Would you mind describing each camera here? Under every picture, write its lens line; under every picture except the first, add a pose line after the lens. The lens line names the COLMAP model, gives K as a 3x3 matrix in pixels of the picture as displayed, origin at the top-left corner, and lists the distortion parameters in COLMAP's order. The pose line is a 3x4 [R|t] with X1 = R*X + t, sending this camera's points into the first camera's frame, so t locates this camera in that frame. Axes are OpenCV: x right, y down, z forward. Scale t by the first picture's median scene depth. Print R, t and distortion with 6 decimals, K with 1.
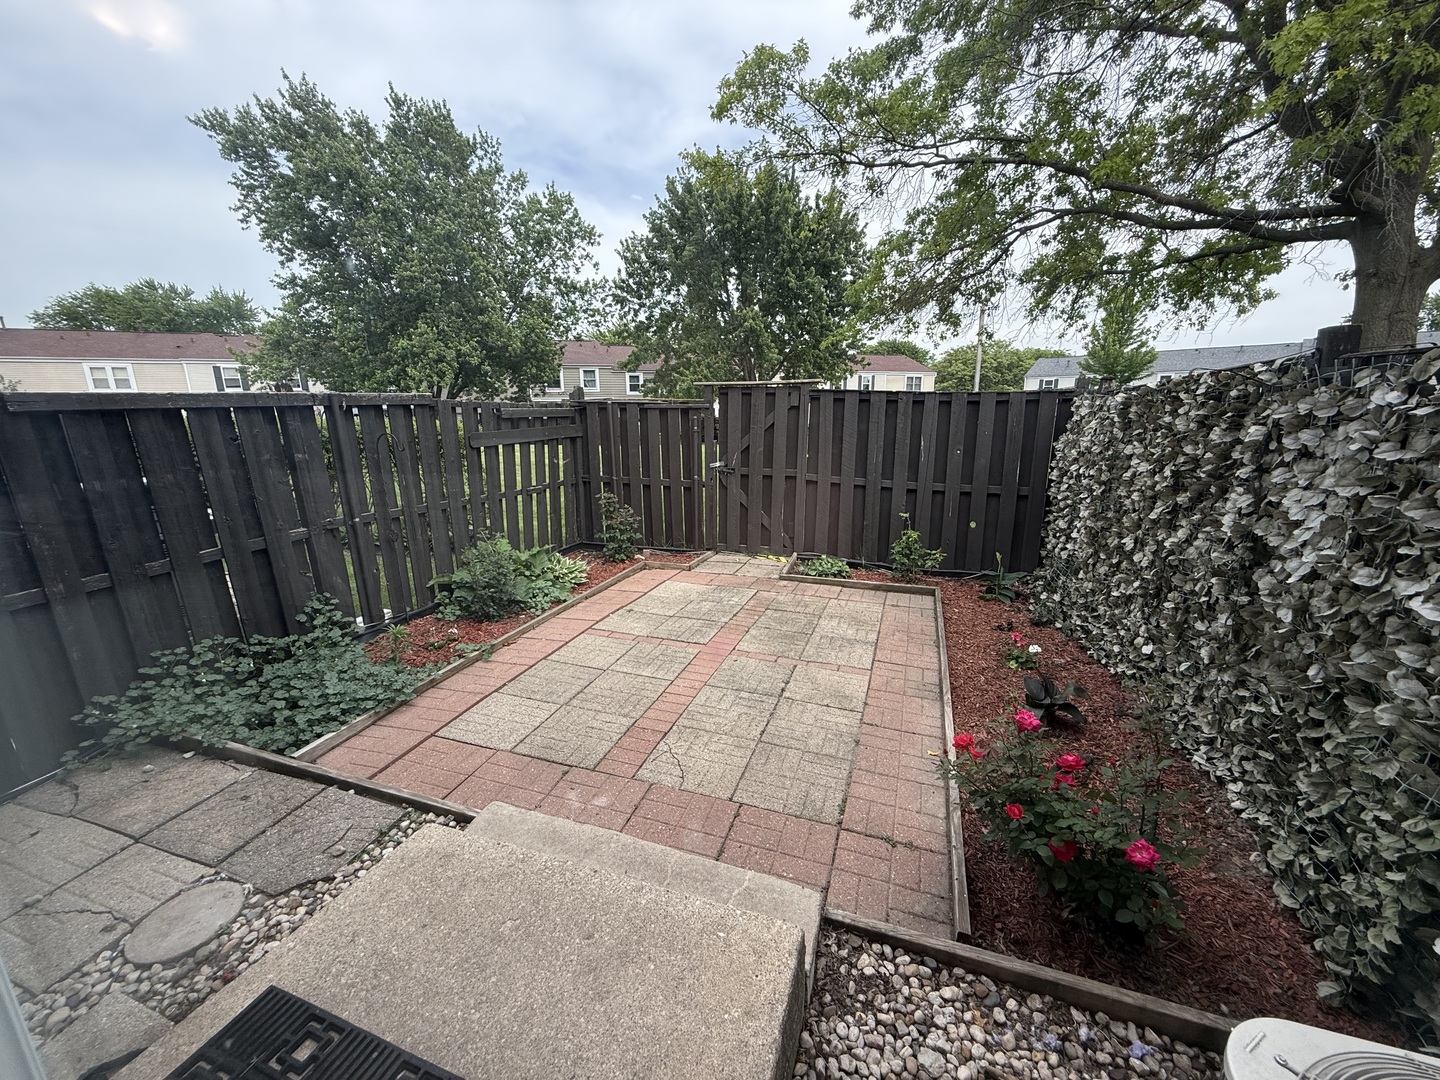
lens RADIAL K [[576.3, 0, 724.1], [0, 576.3, 551.9], [0, 0, 1]] dist [0.000386, 0.000110]
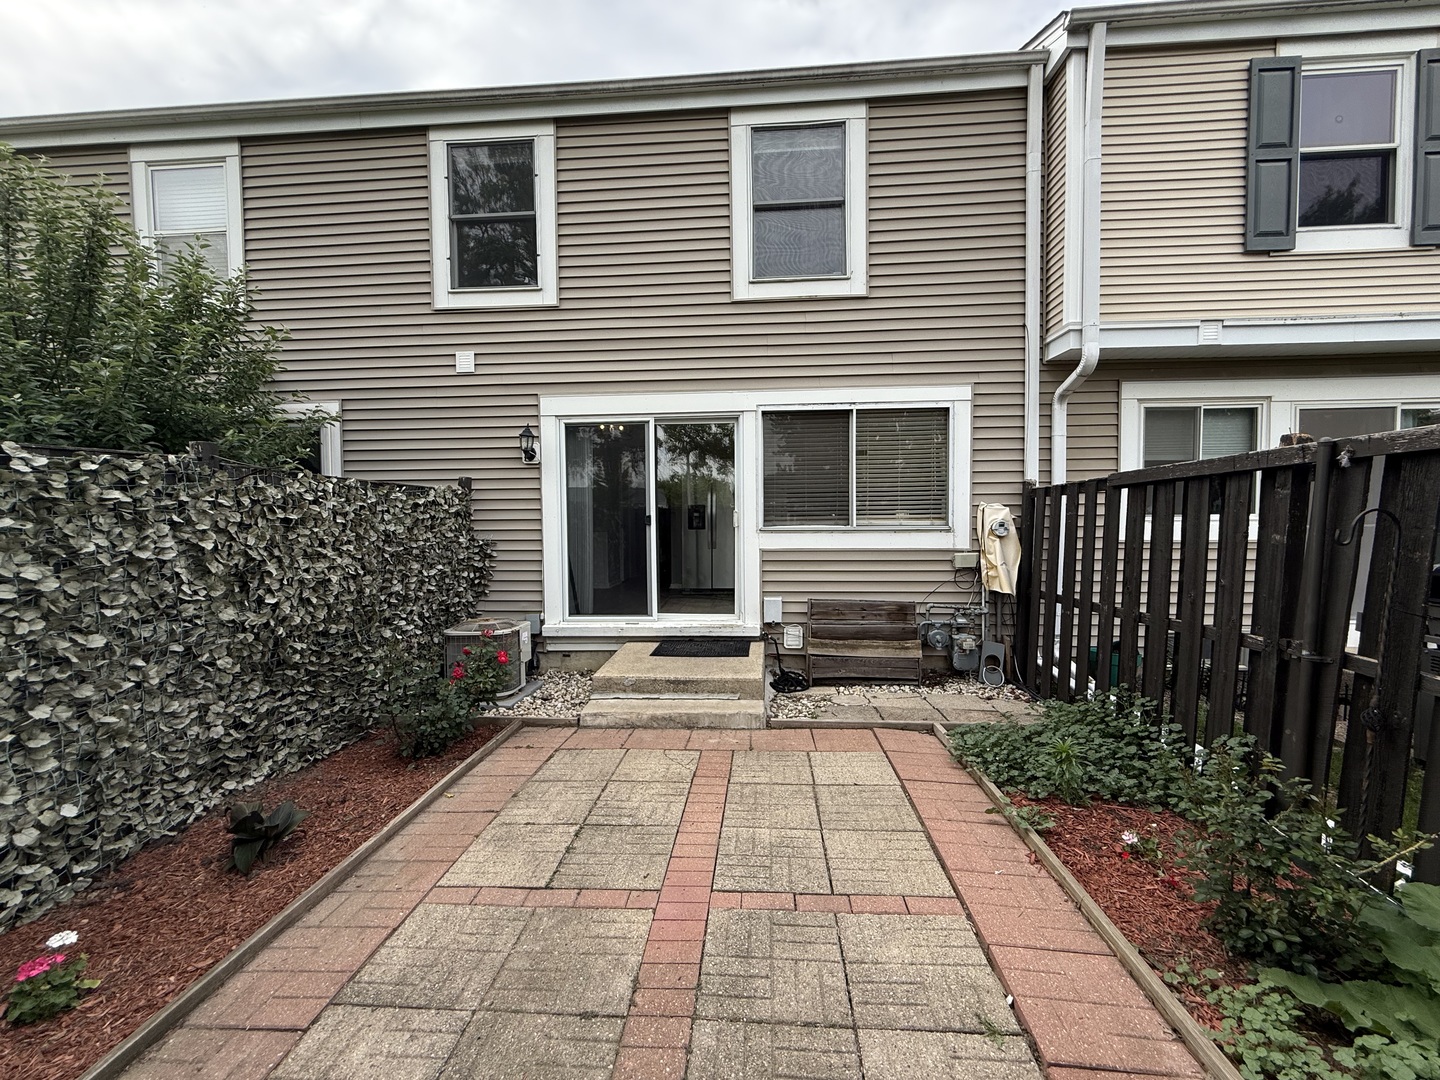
lens RADIAL K [[576.3, 0, 725.1], [0, 576.3, 546.2], [0, 0, 1]] dist [0.000386, 0.000110]
pose [[-0.967665, 0.022683, -0.251216, 0.097330], [-0.052639, 0.955861, 0.289066, -0.375042], [0.246684, 0.292943, -0.923759, 1.683445]]
